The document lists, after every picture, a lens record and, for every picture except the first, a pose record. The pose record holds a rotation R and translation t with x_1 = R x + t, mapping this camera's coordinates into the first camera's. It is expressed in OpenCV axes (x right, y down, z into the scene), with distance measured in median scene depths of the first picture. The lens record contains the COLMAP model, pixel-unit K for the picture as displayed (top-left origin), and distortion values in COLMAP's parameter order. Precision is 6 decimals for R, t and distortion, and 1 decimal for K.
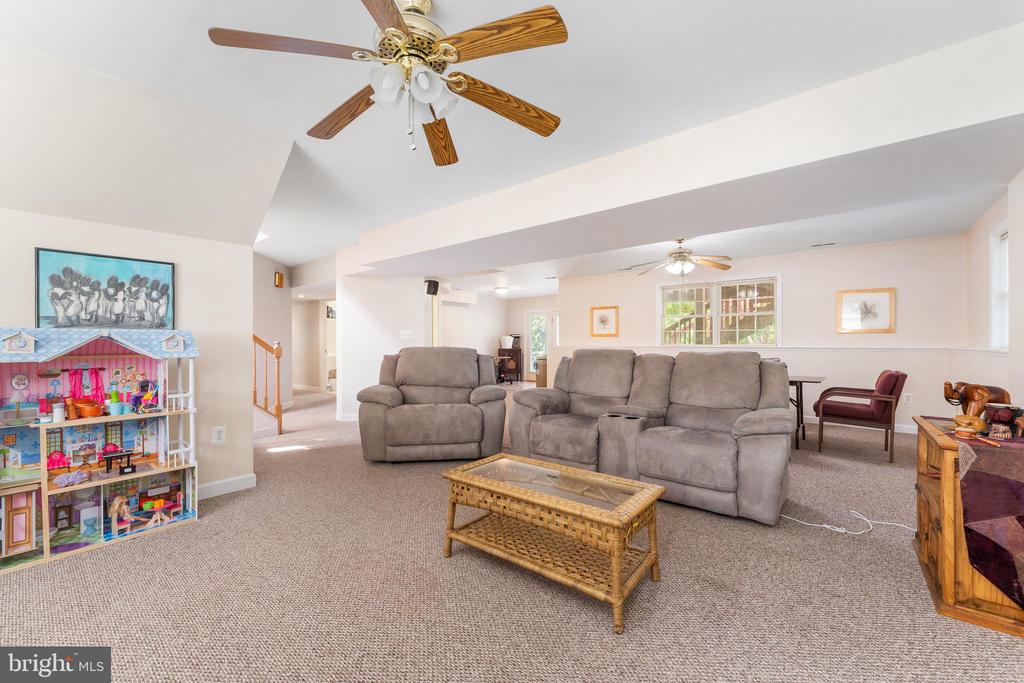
lens RADIAL K [[413.7, 0, 512.0], [0, 413.7, 341.5], [0, 0, 1]] dist [0.000743, 0.000025]
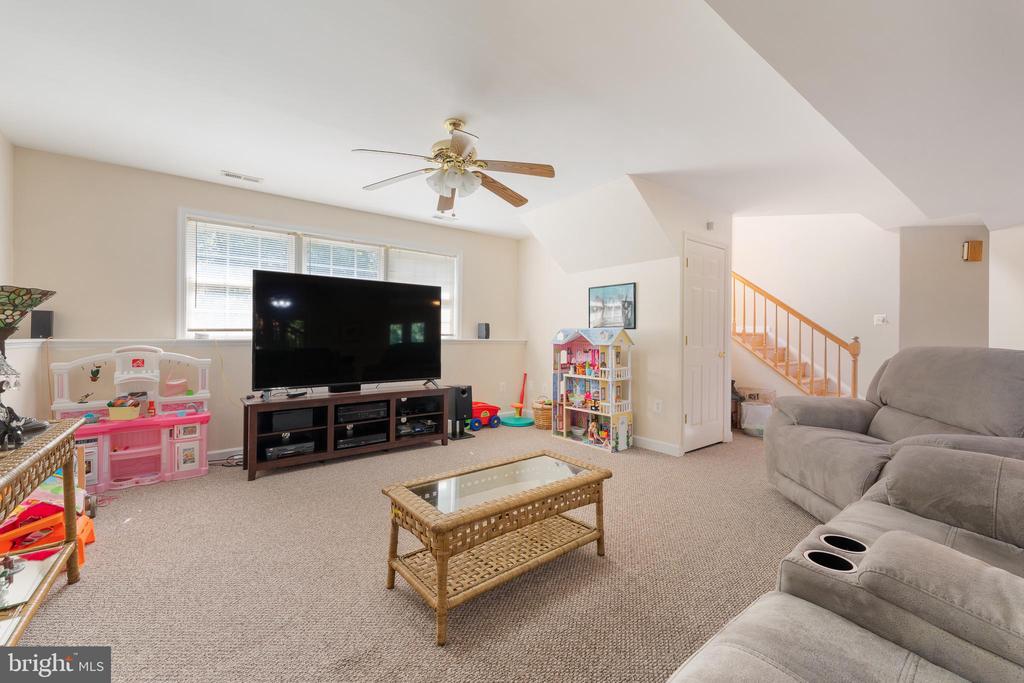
lens RADIAL K [[423.5, 0, 514.4], [0, 423.5, 336.3], [0, 0, 1]] dist [-0.000963, -0.000126]
pose [[-0.218948, 0.006370, -0.975716, 0.781855], [-0.003761, 0.999966, 0.007372, -0.005466], [0.975729, 0.005284, -0.218917, 0.932334]]
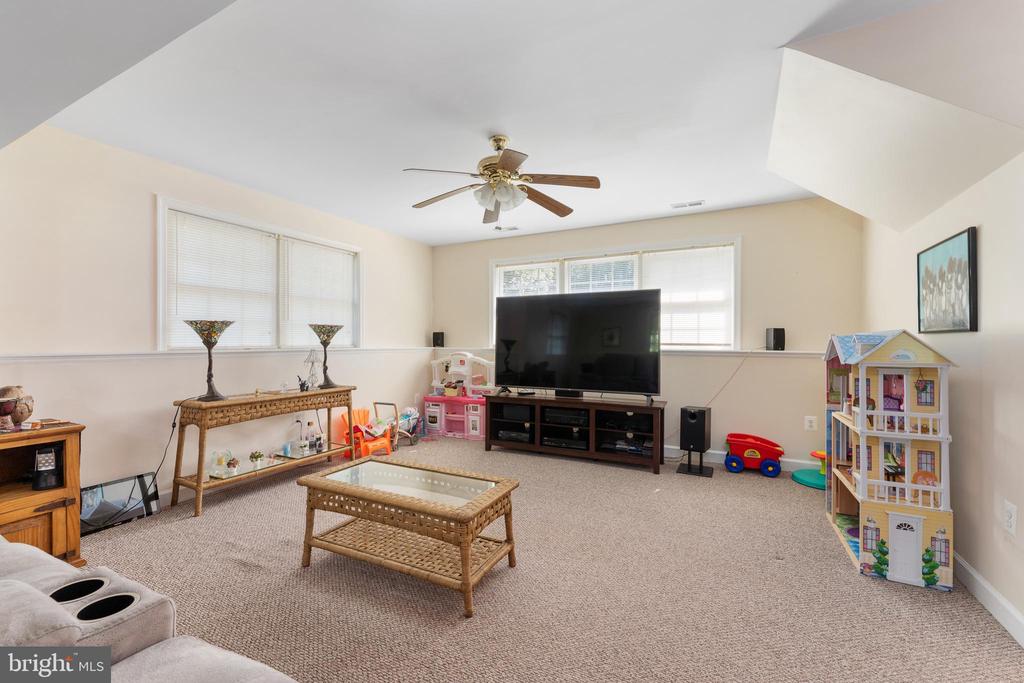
lens RADIAL K [[422.0, 0, 508.7], [0, 422.0, 346.4], [0, 0, 1]] dist [0.000541, -0.000067]
pose [[-0.981318, 0.002689, -0.192375, 0.068891], [0.001823, 0.999987, 0.004679, 0.000562], [0.192386, 0.004241, -0.981310, 1.522581]]
